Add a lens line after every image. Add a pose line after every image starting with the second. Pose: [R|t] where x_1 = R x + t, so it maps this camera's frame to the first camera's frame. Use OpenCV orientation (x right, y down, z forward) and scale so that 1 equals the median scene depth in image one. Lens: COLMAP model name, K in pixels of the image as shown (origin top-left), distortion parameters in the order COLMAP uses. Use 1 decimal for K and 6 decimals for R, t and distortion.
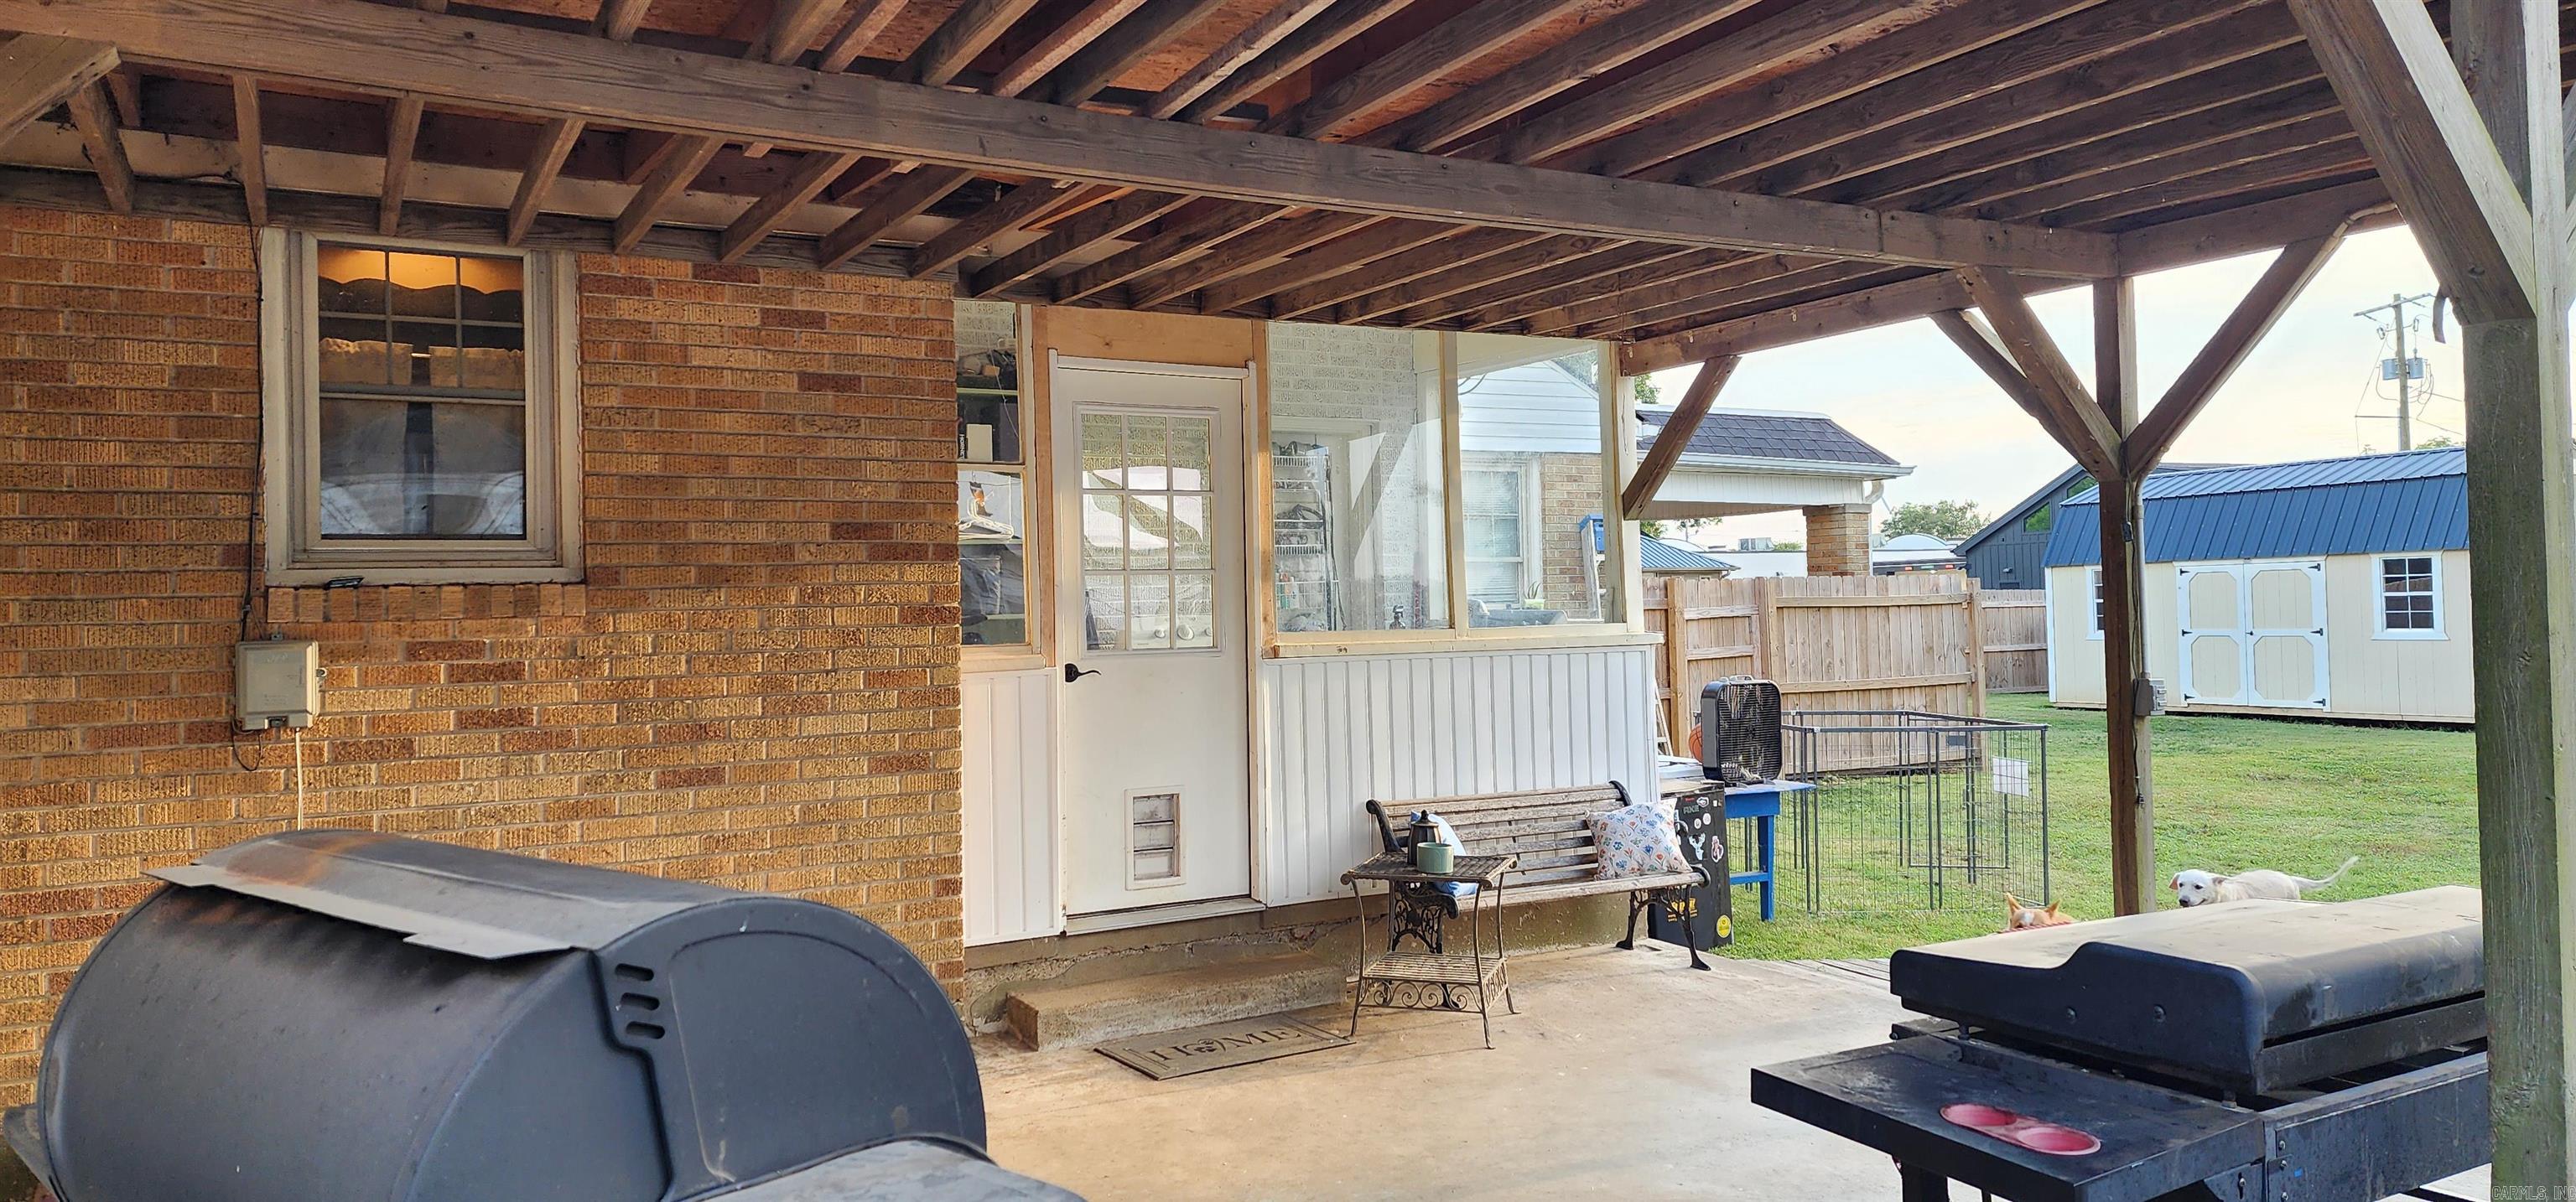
lens RADIAL K [[1714.0, 0, 1292.8], [0, 1714.0, 551.6], [0, 0, 1]] dist [0.069827, -0.044982]
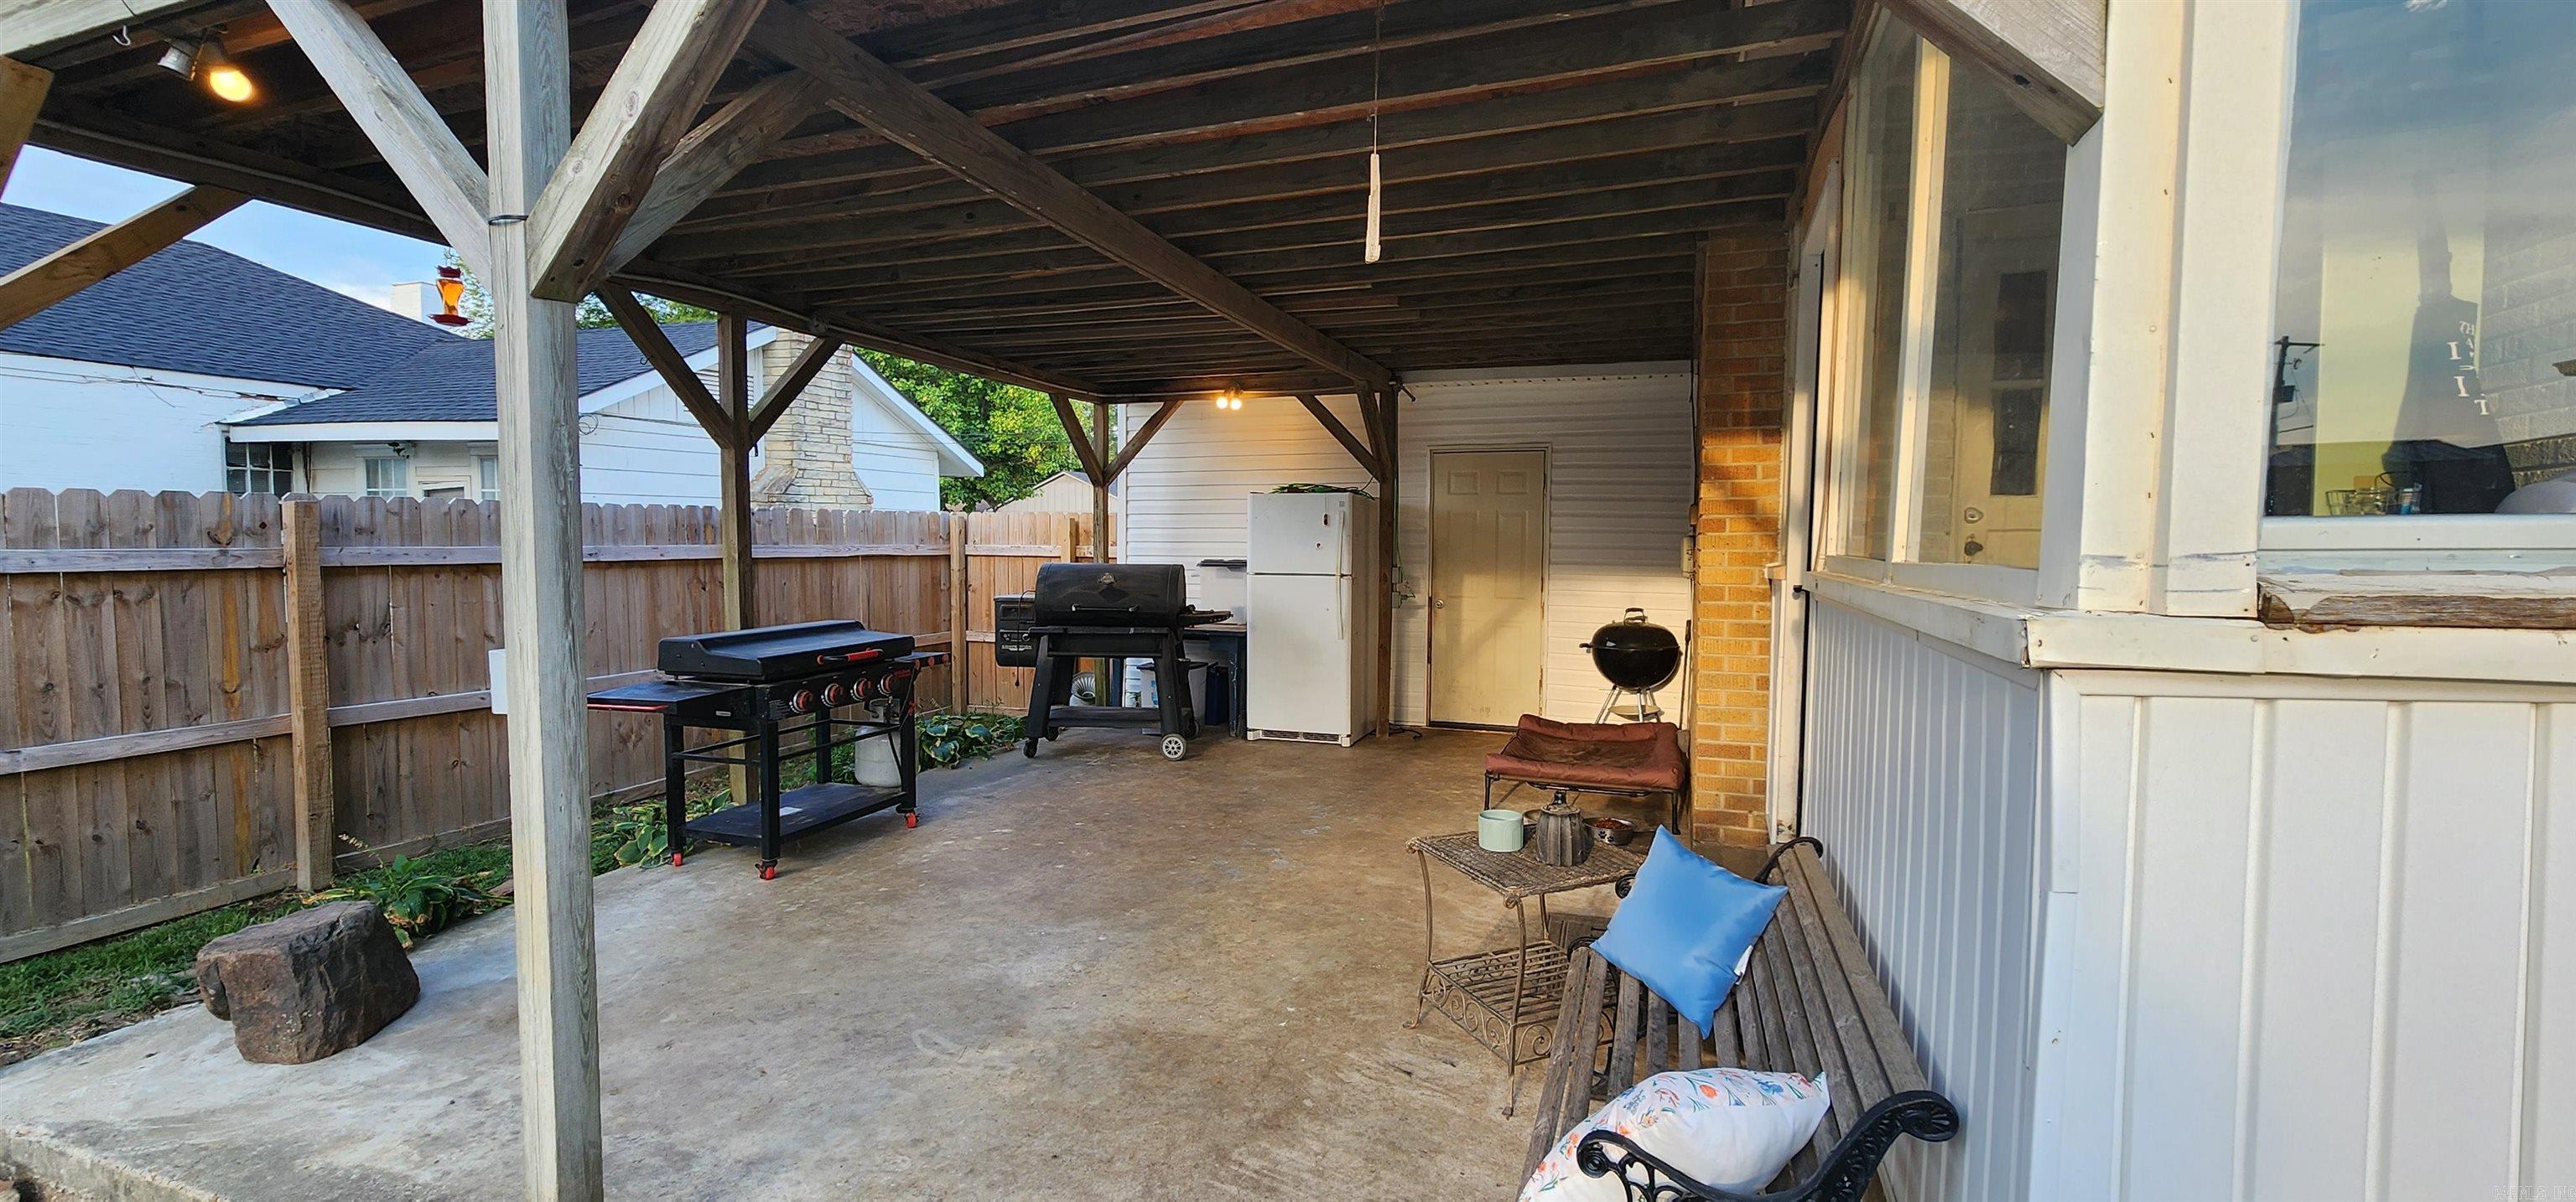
lens RADIAL K [[1058.6, 0, 1292.7], [0, 1058.6, 611.0], [0, 0, 1]] dist [0.000506, 0.001005]
pose [[-0.765948, 0.061009, -0.640001, 0.533593], [0.034199, 0.997944, 0.054202, 0.050733], [0.641992, 0.019629, -0.766460, 1.491556]]
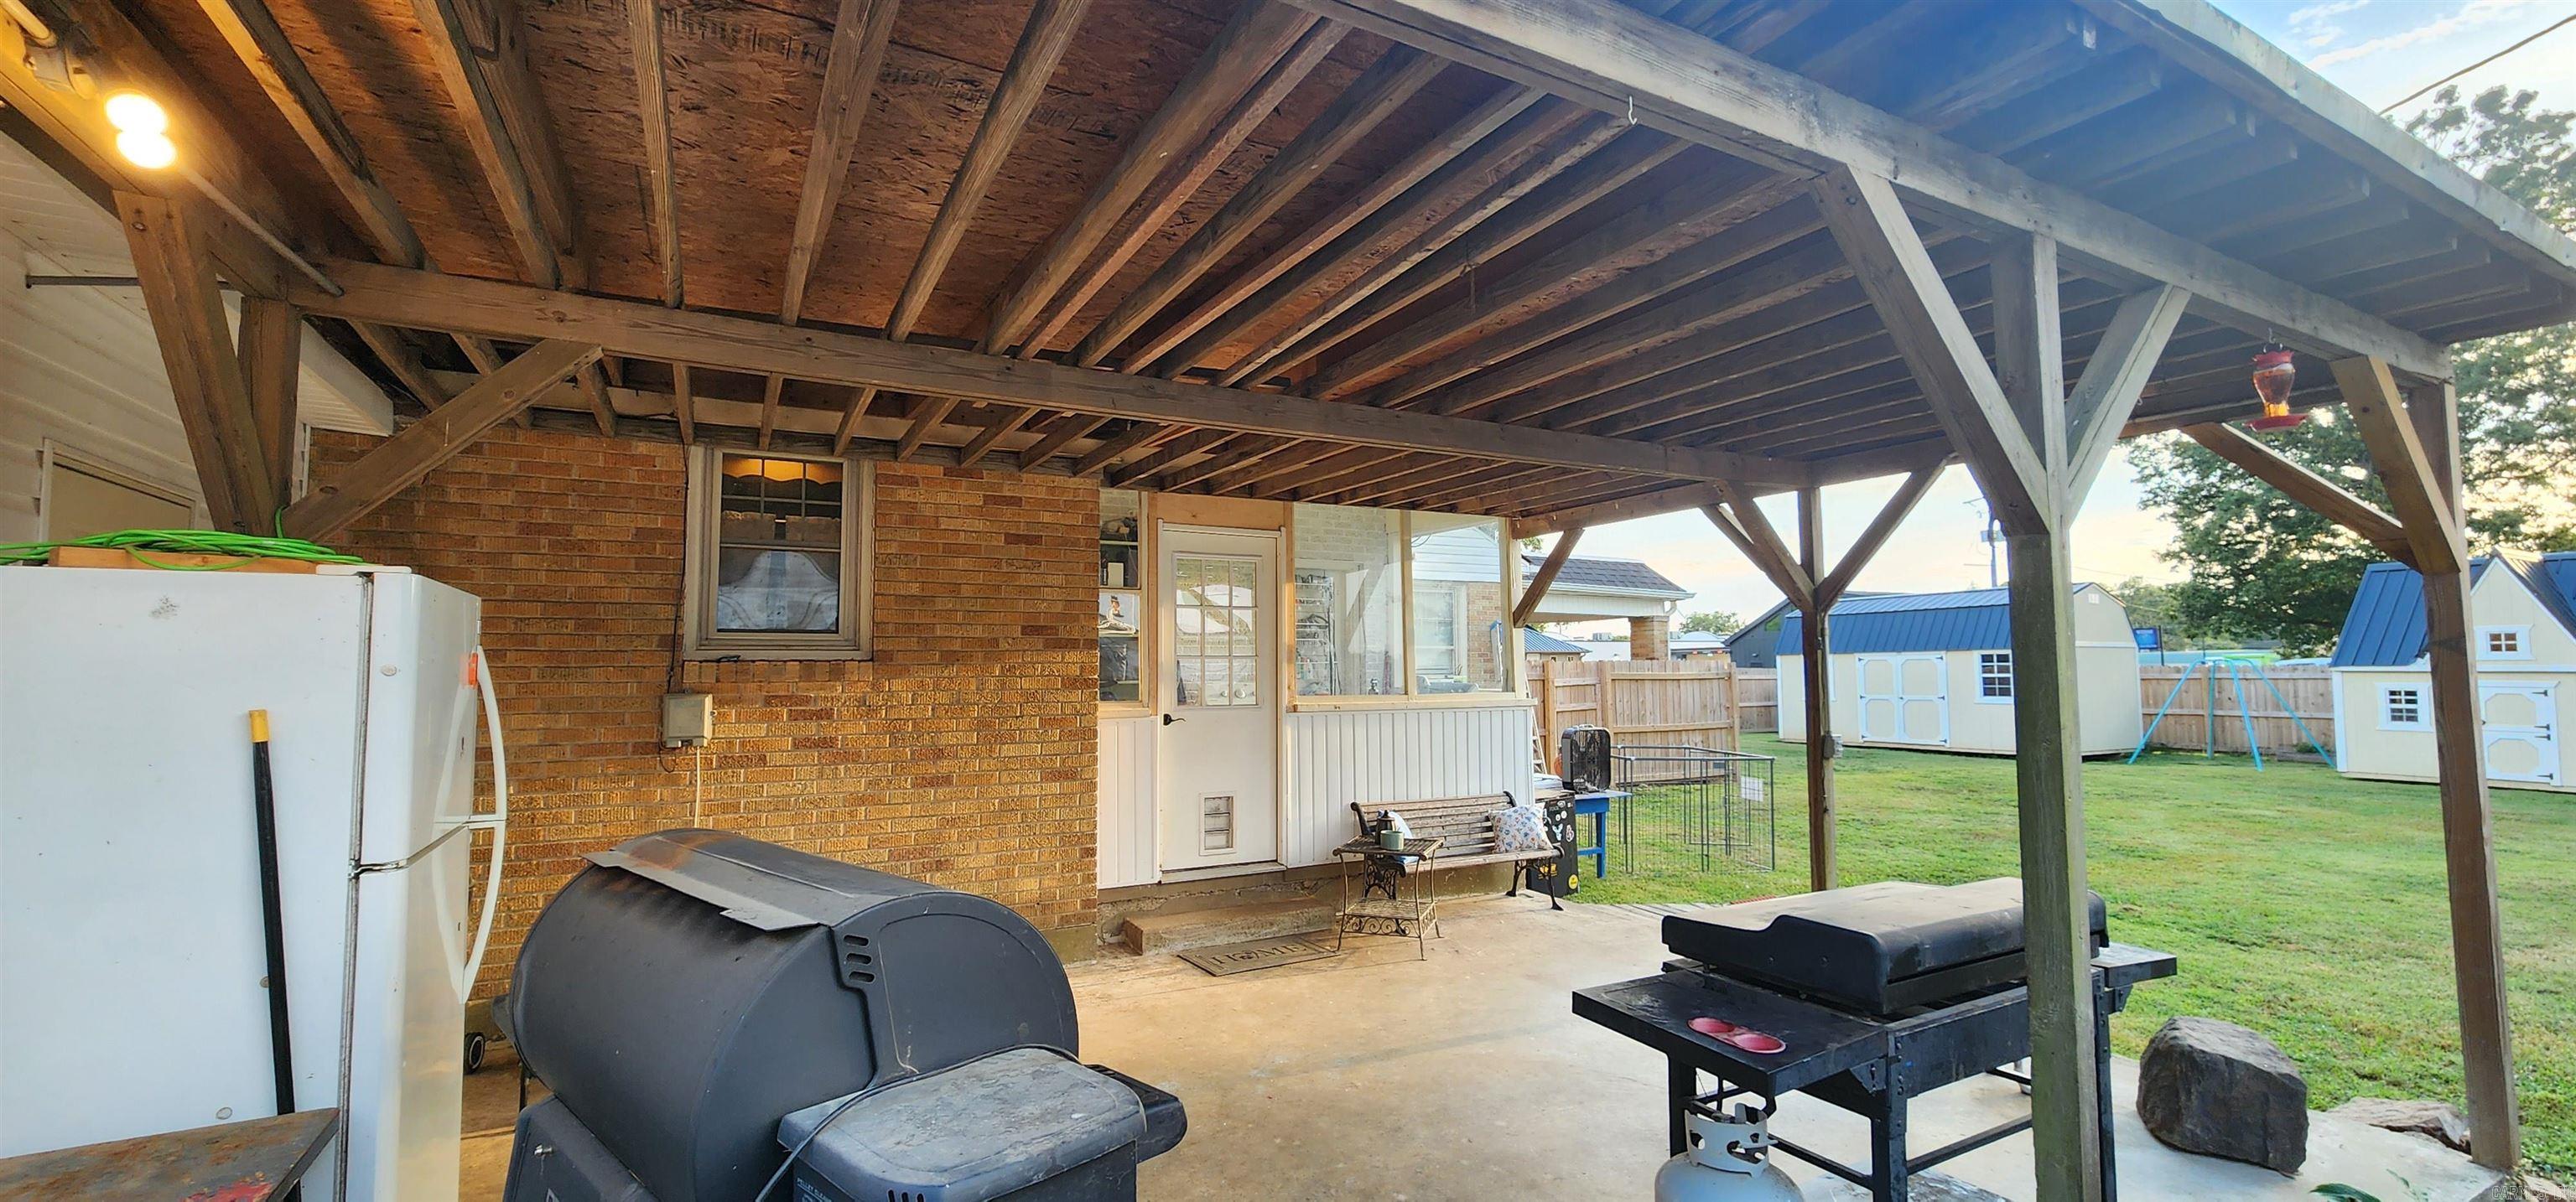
lens RADIAL K [[1058.6, 0, 1300.8], [0, 1058.6, 588.9], [0, 0, 1]] dist [0.000506, 0.001005]
pose [[0.999777, 0.015192, -0.014639, 0.010268], [-0.015832, 0.998877, -0.044654, -0.011088], [0.013944, 0.044876, 0.998895, 0.002217]]
